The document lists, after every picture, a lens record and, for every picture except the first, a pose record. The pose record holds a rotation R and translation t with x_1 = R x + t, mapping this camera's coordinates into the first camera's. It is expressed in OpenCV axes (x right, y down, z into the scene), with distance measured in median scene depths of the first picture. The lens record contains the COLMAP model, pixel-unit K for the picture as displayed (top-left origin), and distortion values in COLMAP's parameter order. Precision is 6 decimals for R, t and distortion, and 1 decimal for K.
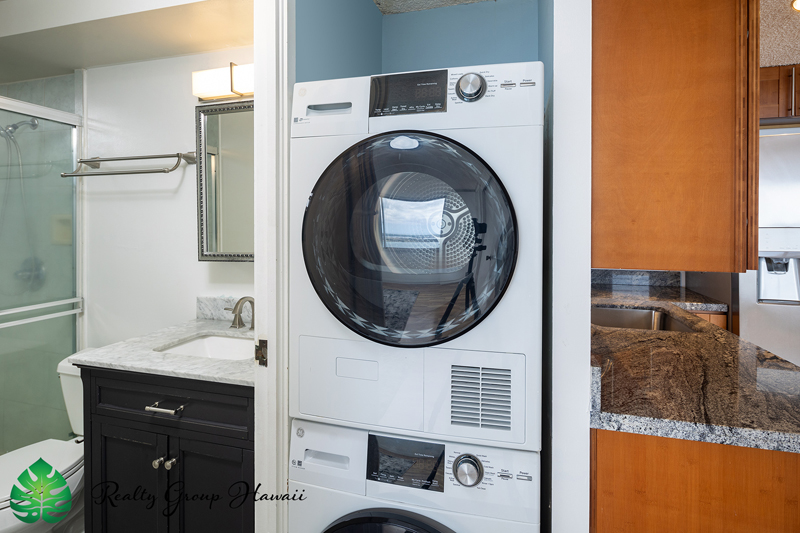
lens RADIAL K [[385.2, 0, 399.4], [0, 385.2, 225.9], [0, 0, 1]] dist [-0.013479, -0.000494]
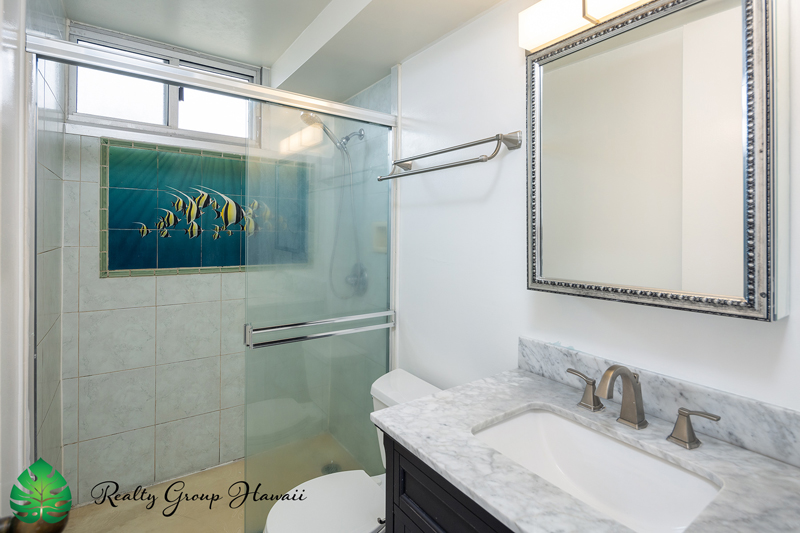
lens RADIAL K [[385.2, 0, 399.4], [0, 385.2, 225.9], [0, 0, 1]] dist [-0.013479, -0.000494]
pose [[0.763342, -0.001139, -0.645993, -0.241490], [-0.013435, 0.999754, -0.017638, -0.002741], [0.645854, 0.022143, 0.763139, 0.318918]]
